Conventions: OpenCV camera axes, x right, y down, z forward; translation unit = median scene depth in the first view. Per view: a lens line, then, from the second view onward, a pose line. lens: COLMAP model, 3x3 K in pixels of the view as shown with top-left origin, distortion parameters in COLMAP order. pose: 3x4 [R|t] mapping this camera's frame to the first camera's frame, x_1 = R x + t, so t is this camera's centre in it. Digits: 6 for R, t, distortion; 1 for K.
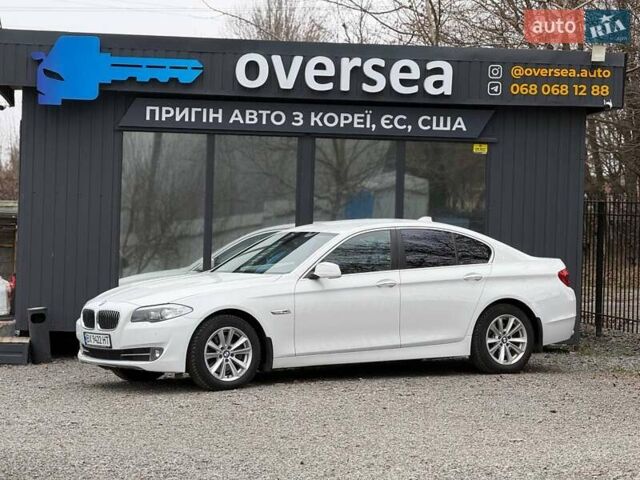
lens RADIAL K [[2389.0, 0, 421.9], [0, 2389.0, 239.8], [0, 0, 1]] dist [-0.042086, 4.359057]
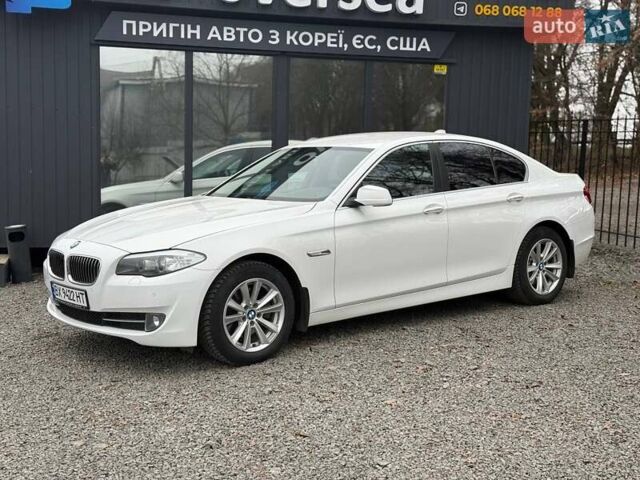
lens RADIAL K [[900.1, 0, 333.1], [0, 900.1, 239.4], [0, 0, 1]] dist [0.144190, -0.183017]
pose [[0.993072, -0.016660, 0.116316, -0.080529], [0.005455, 0.995367, 0.095991, -0.001312], [-0.117377, -0.094692, 0.988563, 0.658892]]
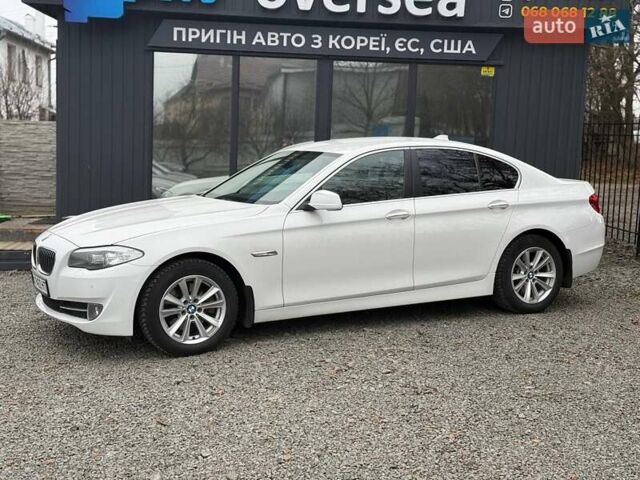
lens RADIAL K [[900.1, 0, 333.1], [0, 900.1, 239.4], [0, 0, 1]] dist [0.144190, -0.183017]
pose [[0.996403, 0.018266, -0.082753, -0.010648], [-0.009603, 0.994542, 0.103890, -0.005399], [0.084199, -0.102722, 0.991140, 0.647349]]
